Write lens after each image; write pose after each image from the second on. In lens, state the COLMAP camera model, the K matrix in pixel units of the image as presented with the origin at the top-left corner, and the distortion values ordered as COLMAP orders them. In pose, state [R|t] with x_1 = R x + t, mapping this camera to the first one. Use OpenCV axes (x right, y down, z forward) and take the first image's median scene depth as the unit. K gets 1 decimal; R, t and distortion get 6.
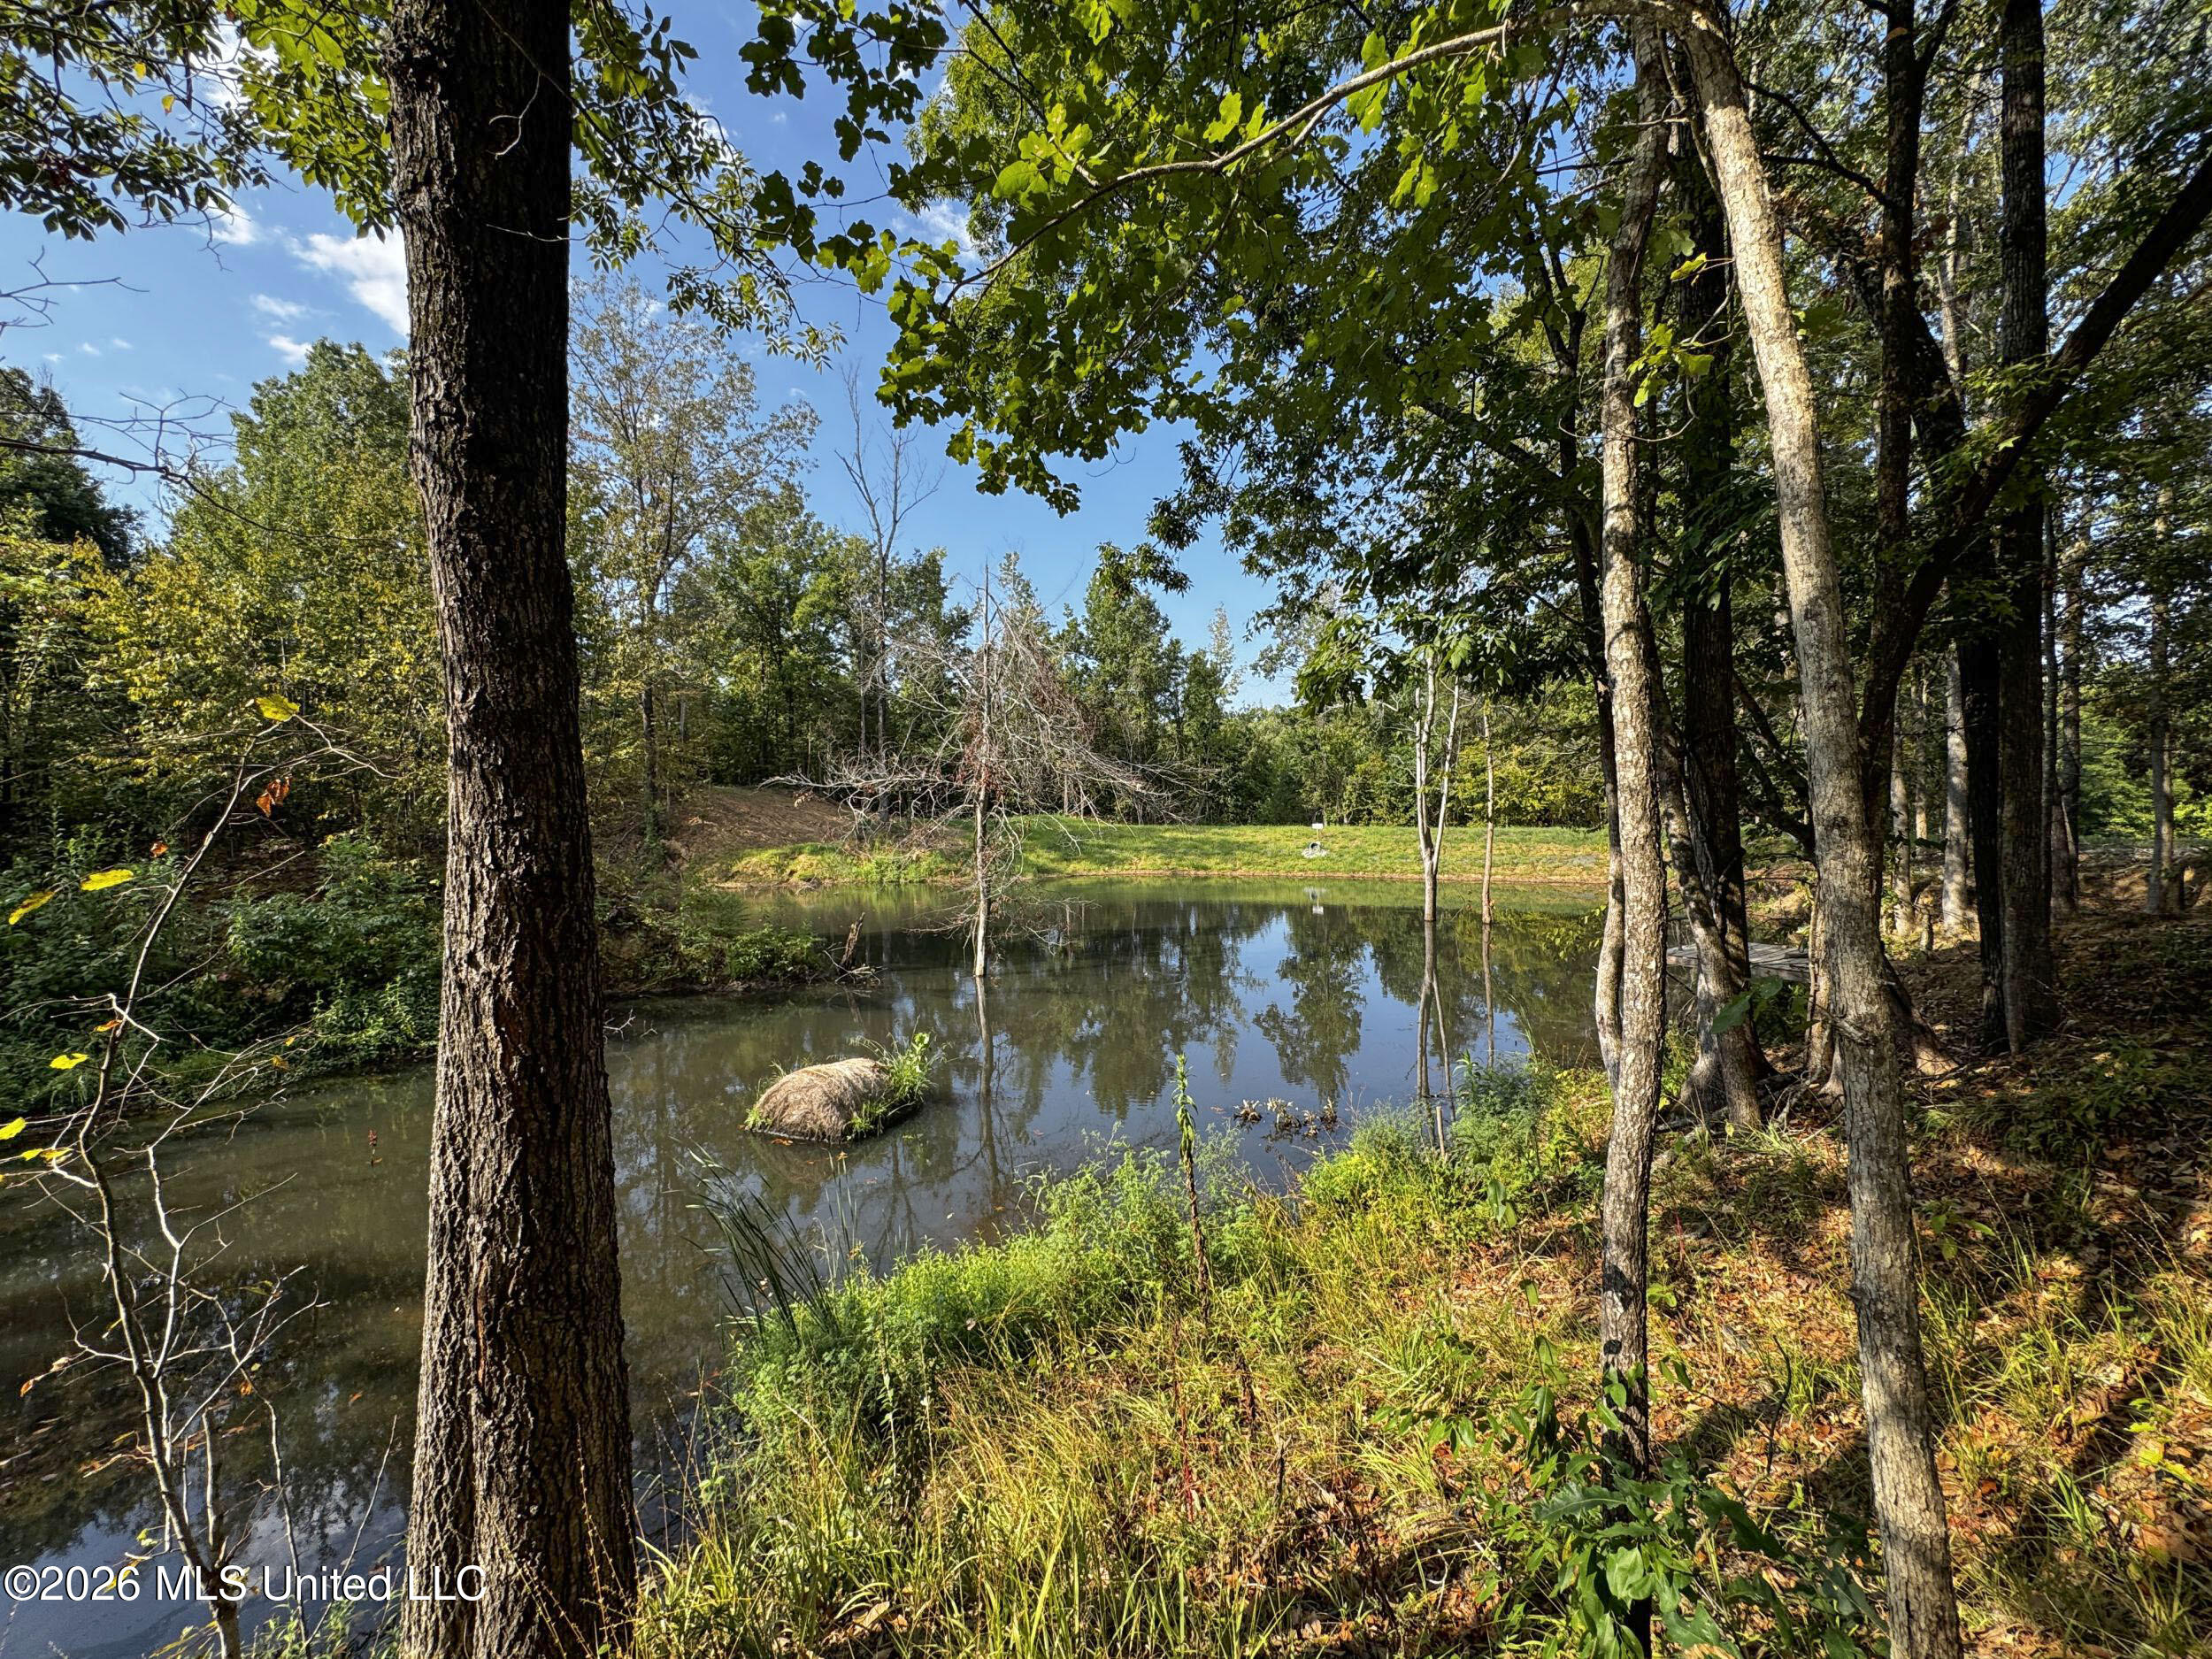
lens RADIAL K [[895.3, 0, 1094.7], [0, 895.3, 828.7], [0, 0, 1]] dist [0.000042, -0.000660]
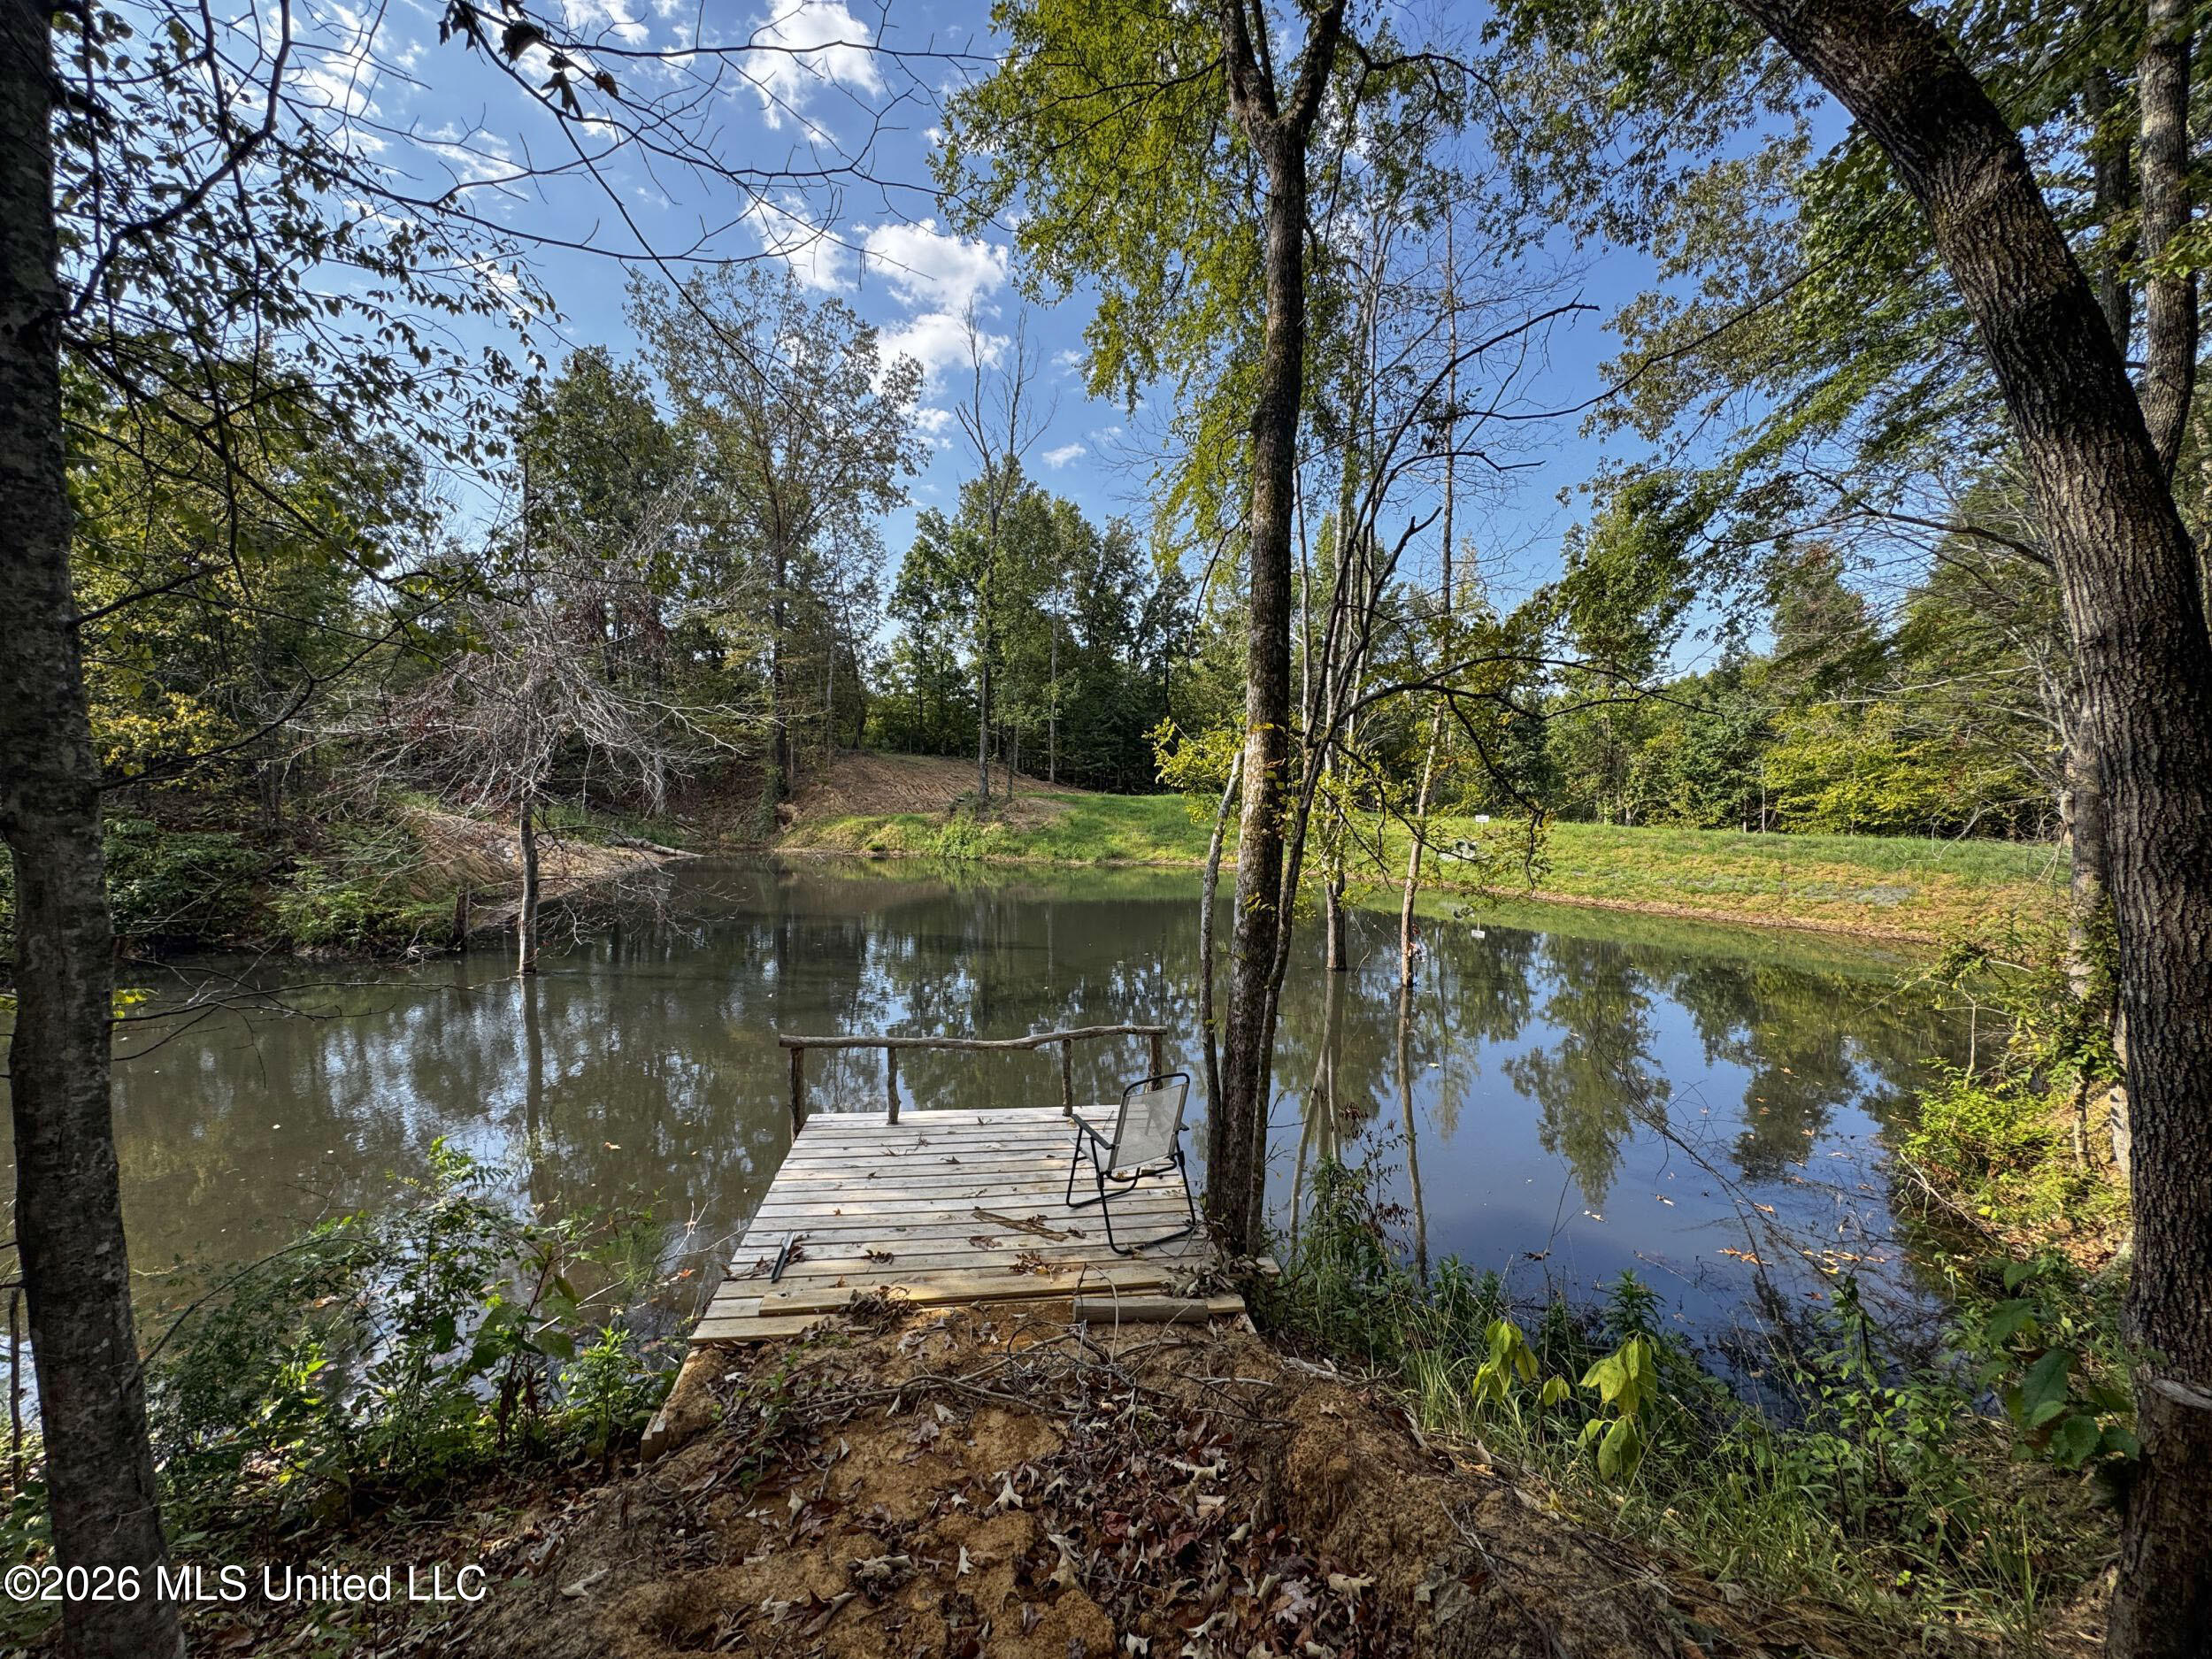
lens RADIAL K [[895.3, 0, 1109.2], [0, 895.3, 834.7], [0, 0, 1]] dist [0.000042, -0.000660]
pose [[0.893363, 0.051757, -0.446346, 0.275645], [-0.040995, 0.998589, 0.033741, -0.001738], [0.447462, -0.011845, 0.894224, 0.191723]]
